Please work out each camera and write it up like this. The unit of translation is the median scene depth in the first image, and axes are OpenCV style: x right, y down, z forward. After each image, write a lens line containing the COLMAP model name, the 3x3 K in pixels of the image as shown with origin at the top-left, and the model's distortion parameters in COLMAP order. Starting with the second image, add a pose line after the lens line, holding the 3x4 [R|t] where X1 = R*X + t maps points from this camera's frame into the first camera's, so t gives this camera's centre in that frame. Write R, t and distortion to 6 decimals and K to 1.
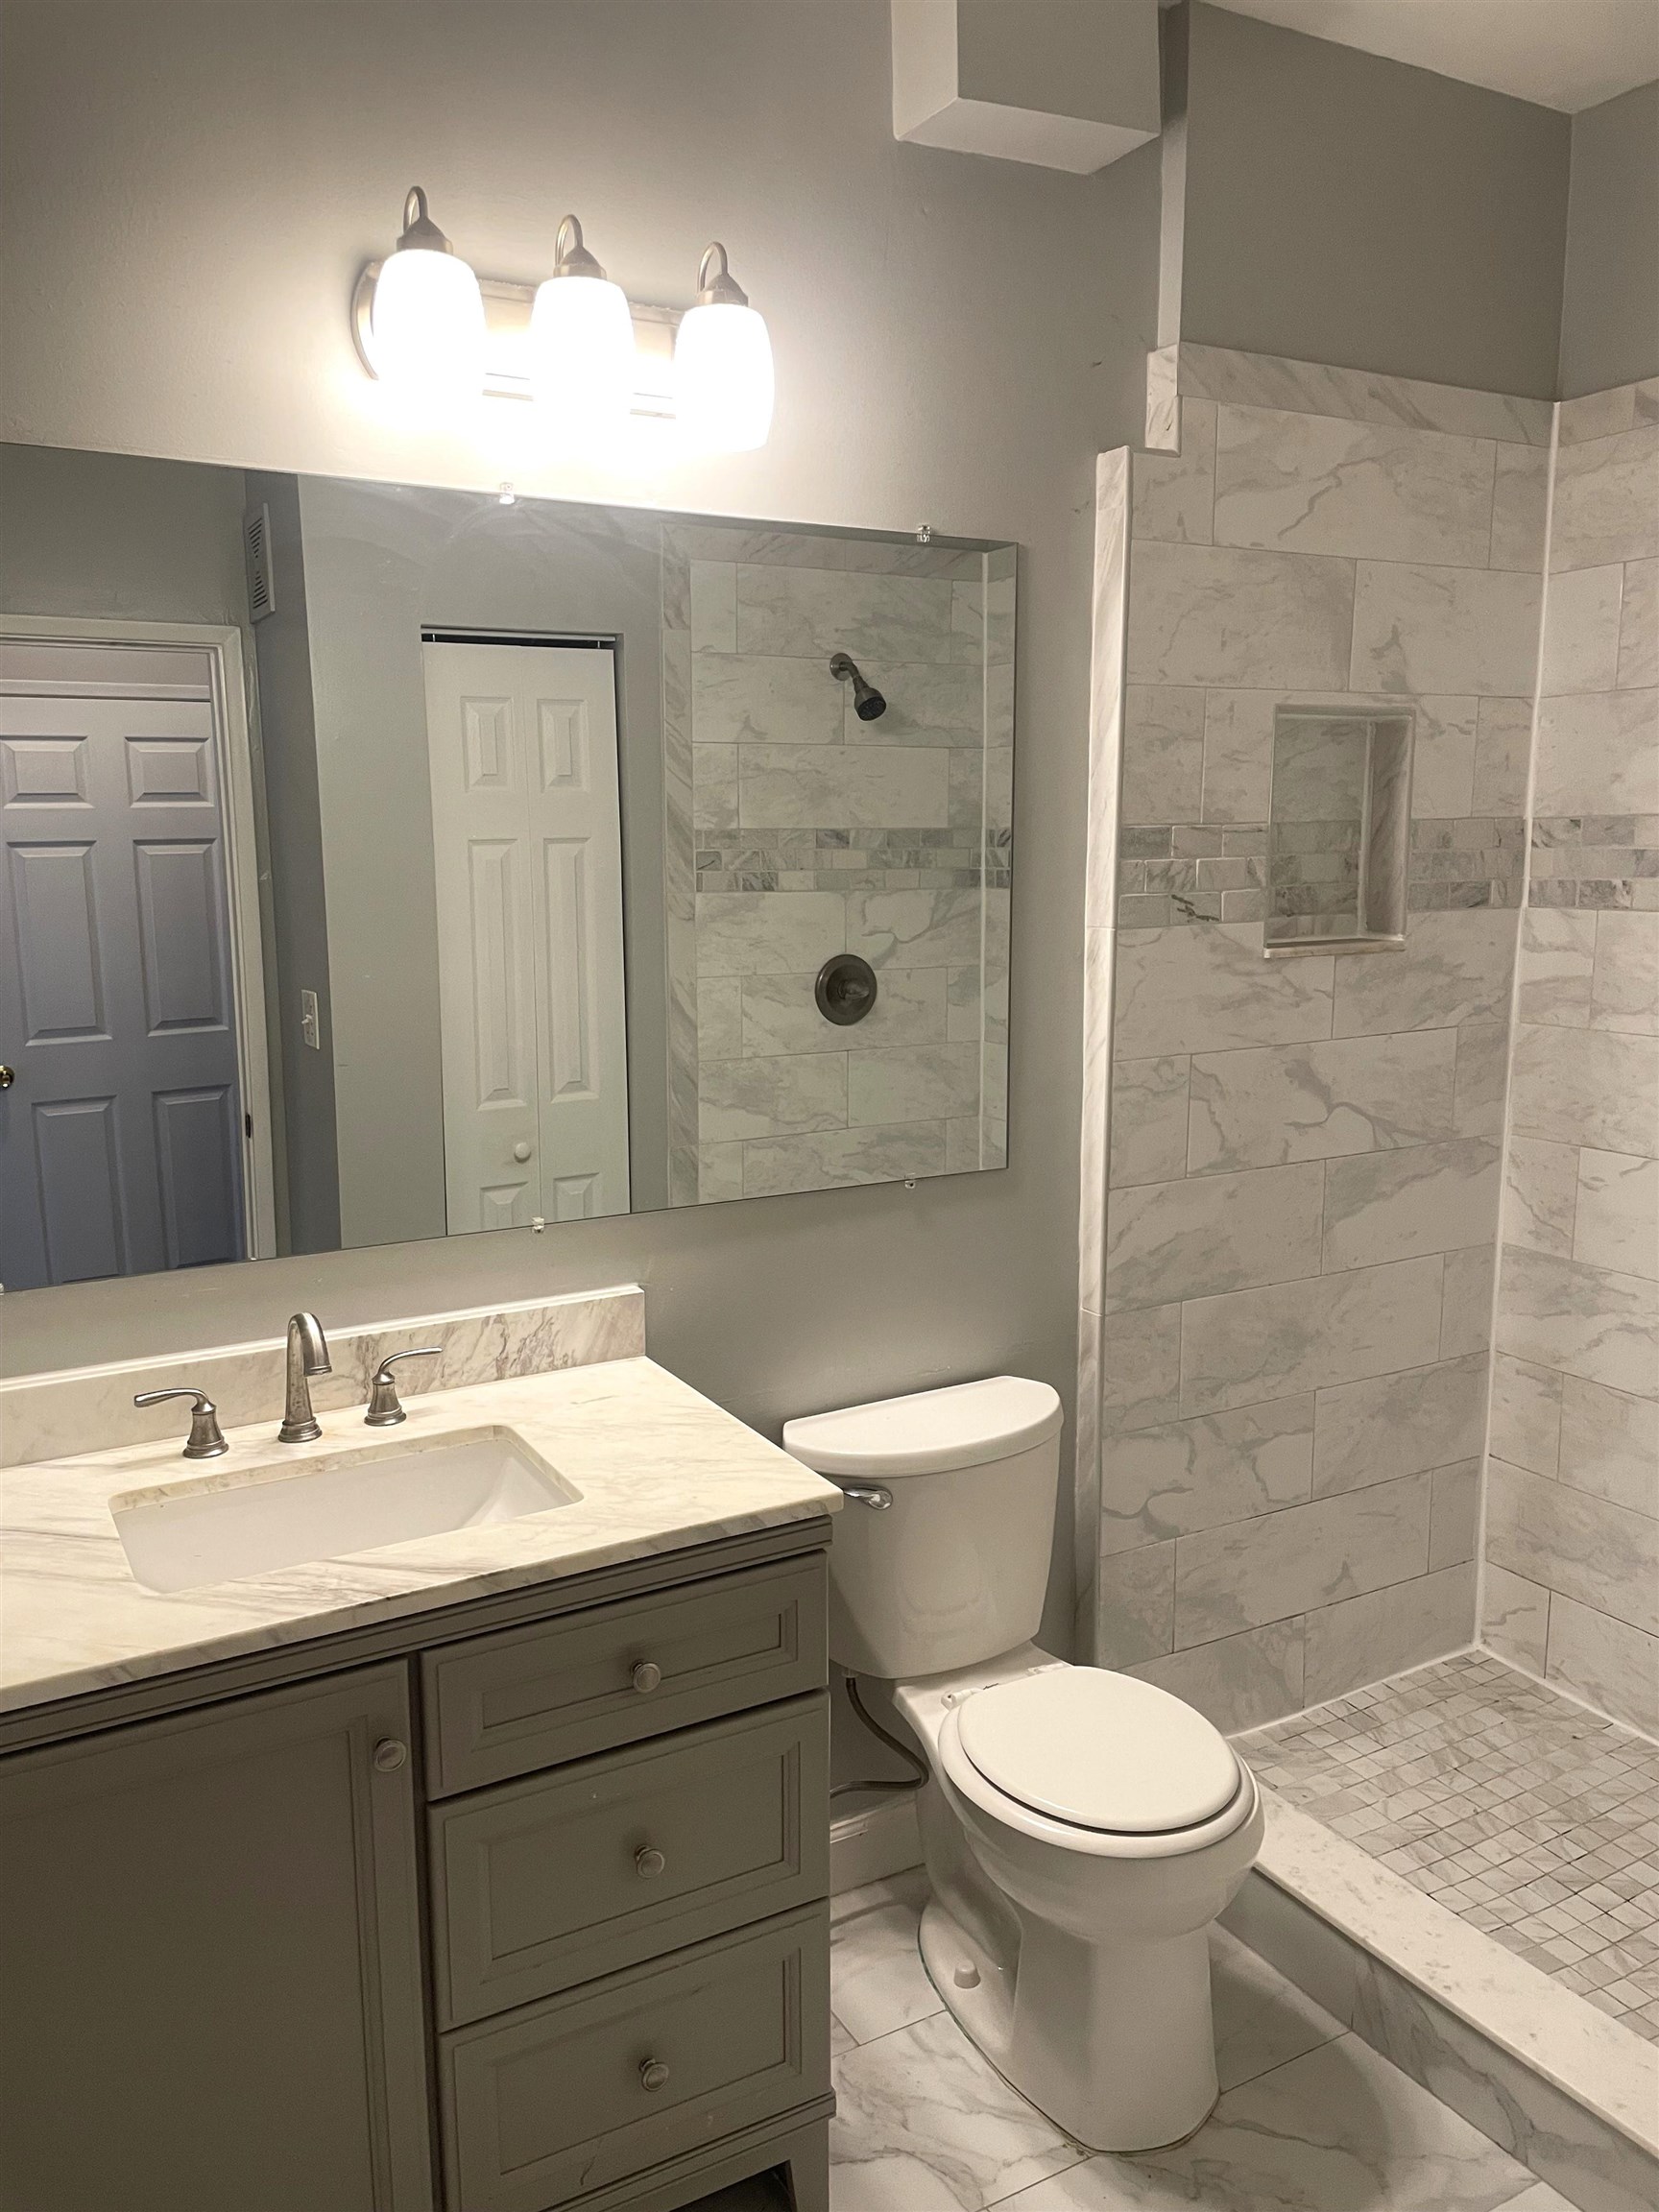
lens RADIAL K [[1668.4, 0, 812.0], [0, 1668.4, 1107.5], [0, 0, 1]] dist [0.097937, -0.124353]
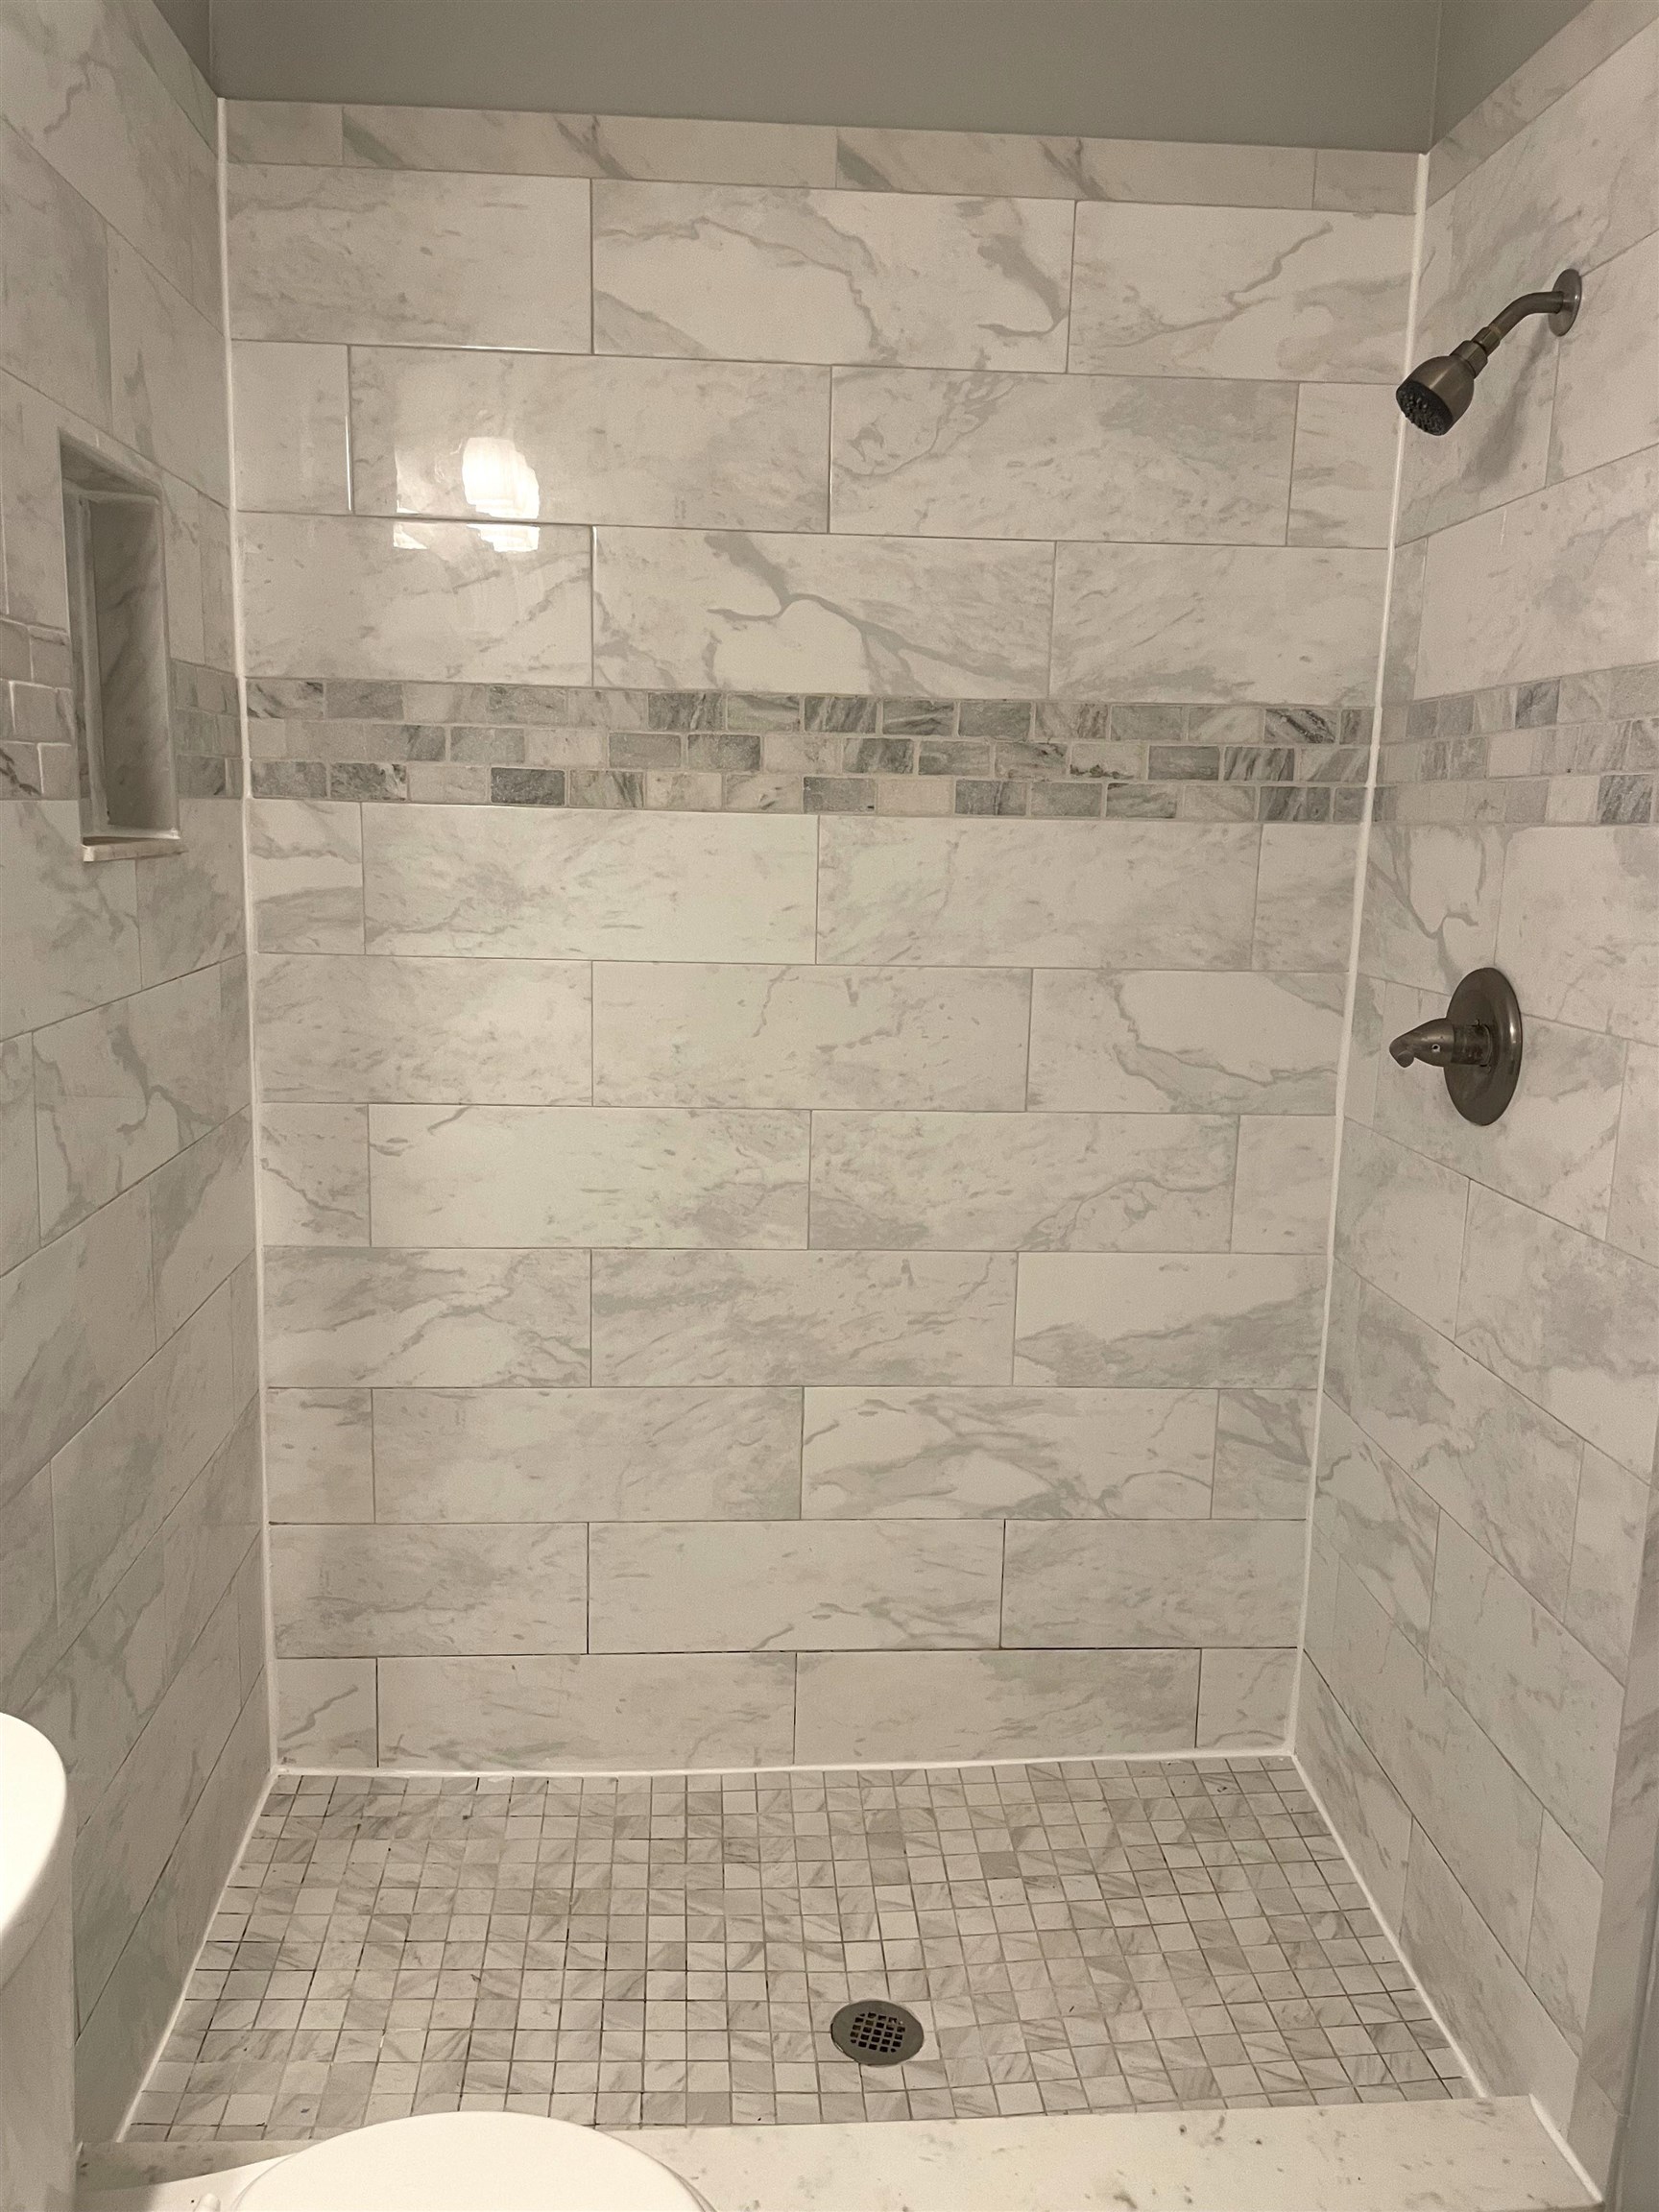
lens RADIAL K [[1668.4, 0, 812.0], [0, 1668.4, 1107.5], [0, 0, 1]] dist [0.097937, -0.124353]
pose [[0.427831, -0.141354, 0.892737, -0.159873], [0.115864, 0.988124, 0.100931, -0.030621], [-0.896402, 0.060255, 0.439128, 0.469387]]
